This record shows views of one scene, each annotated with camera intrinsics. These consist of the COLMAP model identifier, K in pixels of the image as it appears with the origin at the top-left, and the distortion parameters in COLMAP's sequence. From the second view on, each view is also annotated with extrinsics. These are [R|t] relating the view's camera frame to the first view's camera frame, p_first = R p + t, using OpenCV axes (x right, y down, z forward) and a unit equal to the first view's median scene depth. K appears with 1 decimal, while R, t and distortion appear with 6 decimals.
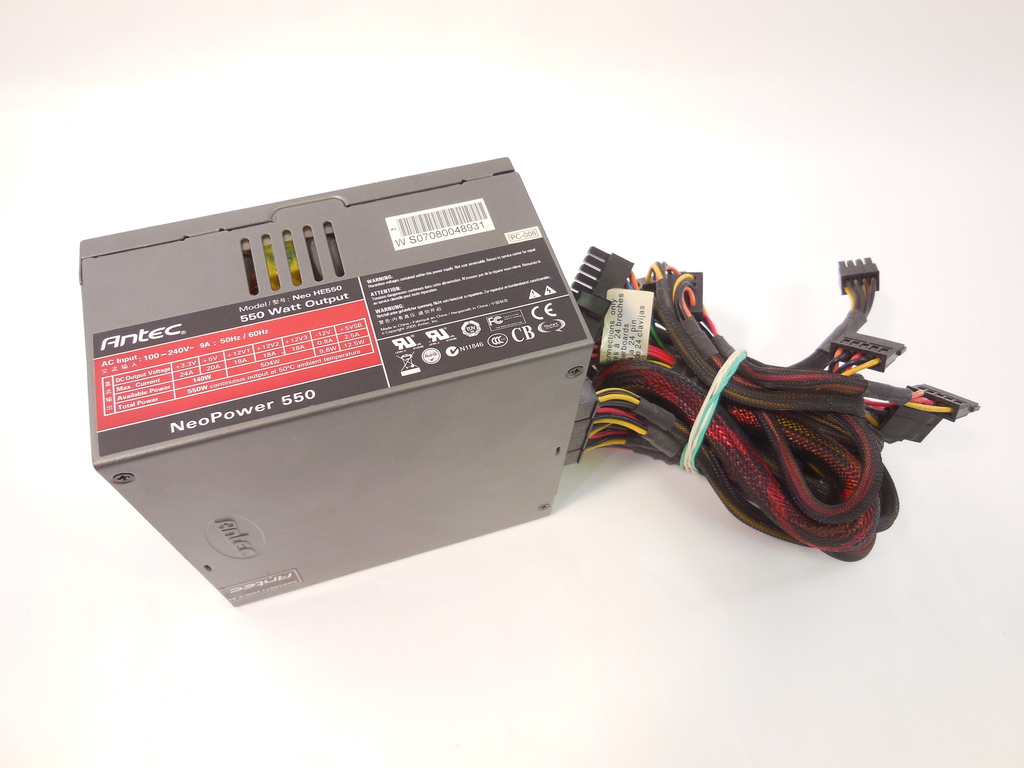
lens RADIAL K [[748.3, 0, 512.0], [0, 748.3, 384.0], [0, 0, 1]] dist [-0.013858, -0.002554]
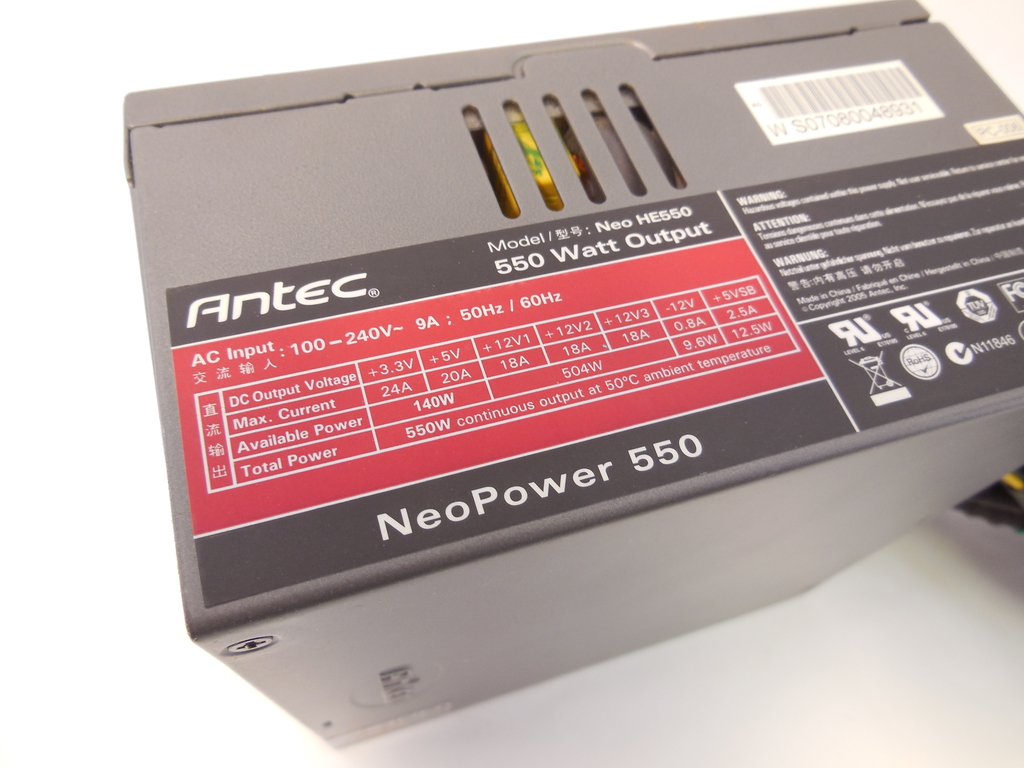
lens RADIAL K [[748.3, 0, 512.0], [0, 748.3, 384.0], [0, 0, 1]] dist [-0.013858, -0.002554]
pose [[0.998707, 0.026871, 0.043160, -0.376519], [-0.027508, 0.999520, 0.014226, -0.023811], [-0.042757, -0.015395, 0.998967, 0.555616]]
